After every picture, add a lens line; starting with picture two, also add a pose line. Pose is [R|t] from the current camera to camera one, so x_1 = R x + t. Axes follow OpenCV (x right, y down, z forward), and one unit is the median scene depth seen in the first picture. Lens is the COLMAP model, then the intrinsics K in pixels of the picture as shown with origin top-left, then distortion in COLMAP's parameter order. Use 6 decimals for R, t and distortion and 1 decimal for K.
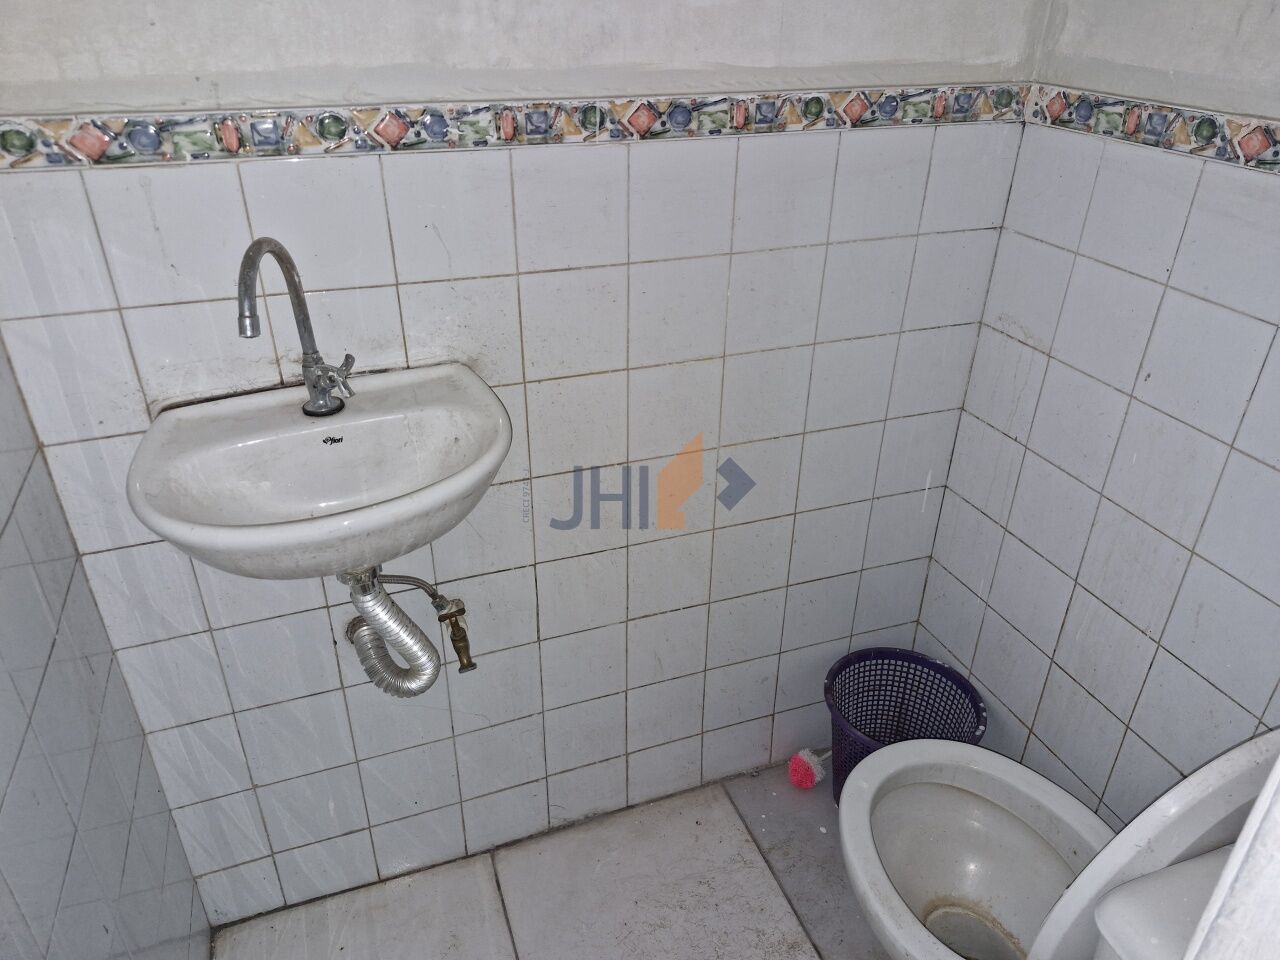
lens RADIAL K [[866.5, 0, 642.0], [0, 866.5, 470.7], [0, 0, 1]] dist [0.059084, -0.053989]
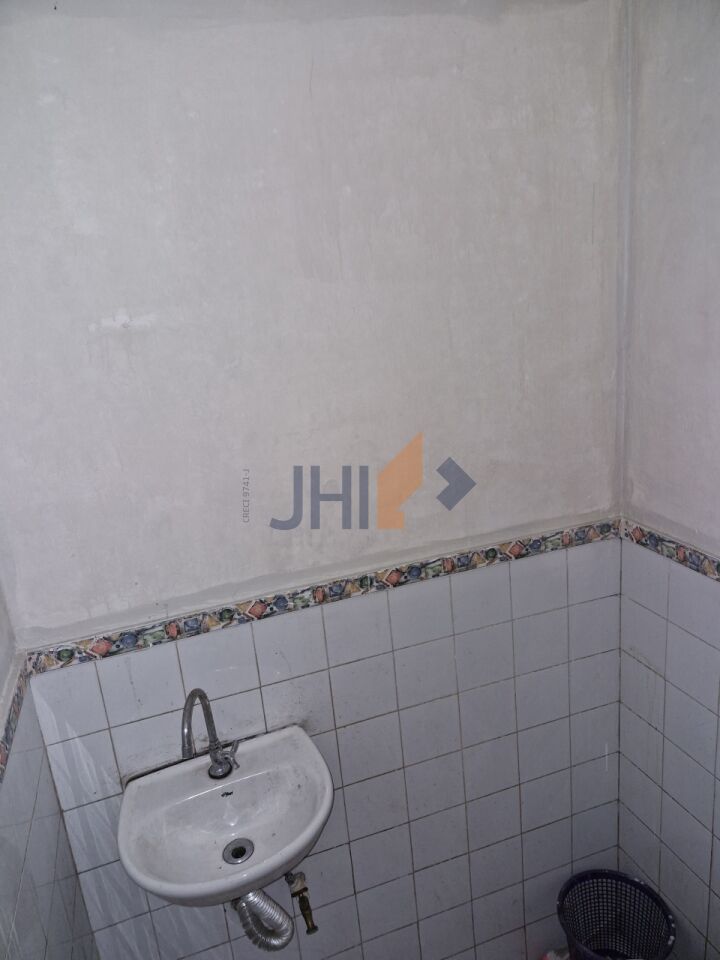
lens RADIAL K [[651.4, 0, 360.0], [0, 651.4, 480.0], [0, 0, 1]] dist [0.117769, -0.130646]
pose [[0.993820, -0.093326, -0.060100, 0.030382], [0.077816, 0.971851, -0.222373, -0.303414], [0.079162, 0.216322, 0.973107, -0.338586]]
